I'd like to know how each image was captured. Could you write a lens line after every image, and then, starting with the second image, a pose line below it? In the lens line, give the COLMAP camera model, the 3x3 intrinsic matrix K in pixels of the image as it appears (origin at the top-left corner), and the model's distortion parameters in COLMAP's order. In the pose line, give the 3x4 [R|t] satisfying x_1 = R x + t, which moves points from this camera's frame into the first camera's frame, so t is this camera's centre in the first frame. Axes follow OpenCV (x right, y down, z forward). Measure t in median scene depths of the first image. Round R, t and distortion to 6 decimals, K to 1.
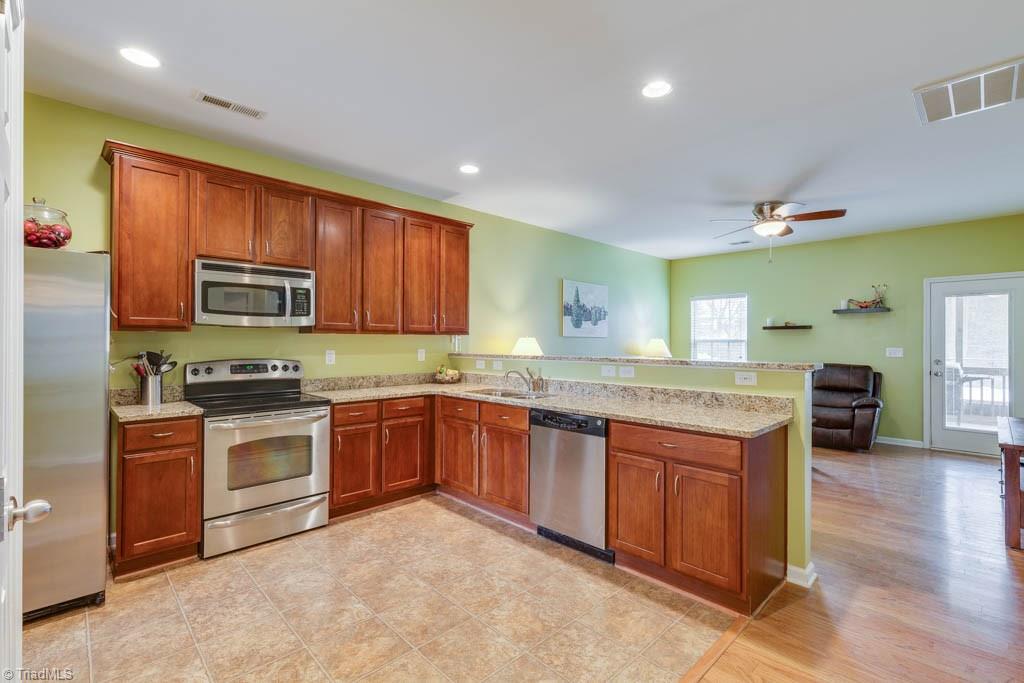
lens RADIAL K [[458.3, 0, 519.7], [0, 458.3, 339.7], [0, 0, 1]] dist [0.006965, -0.003725]
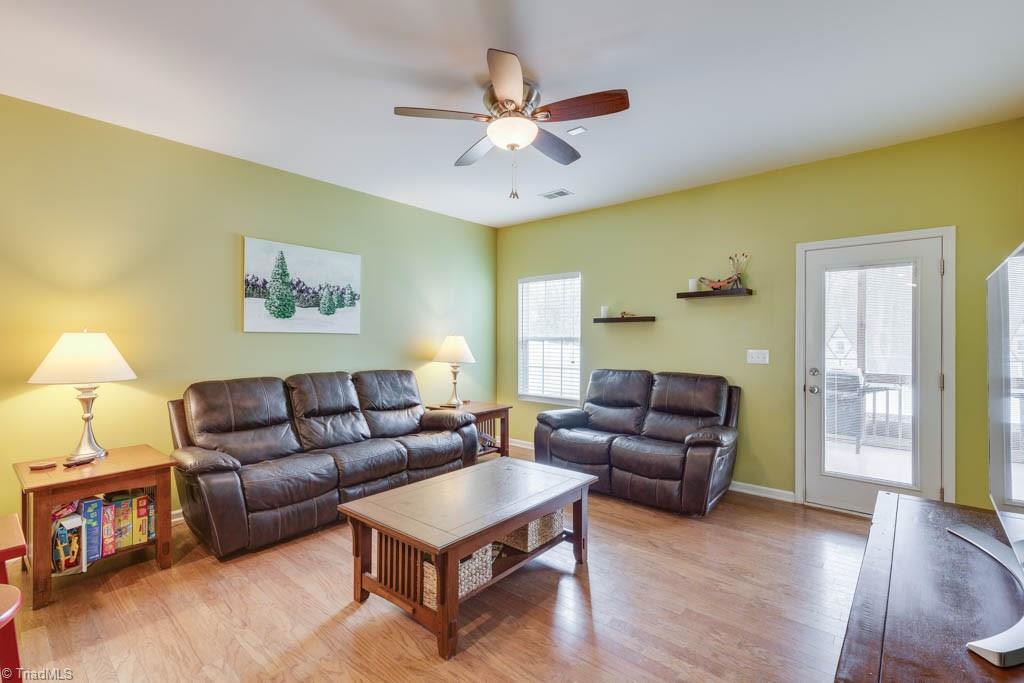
lens RADIAL K [[458.3, 0, 520.7], [0, 458.3, 340.1], [0, 0, 1]] dist [0.006965, -0.003725]
pose [[0.995825, 0.000199, 0.091280, 0.619210], [-0.000569, 0.999992, 0.004026, 0.002660], [-0.091279, -0.004061, 0.995817, 0.554828]]
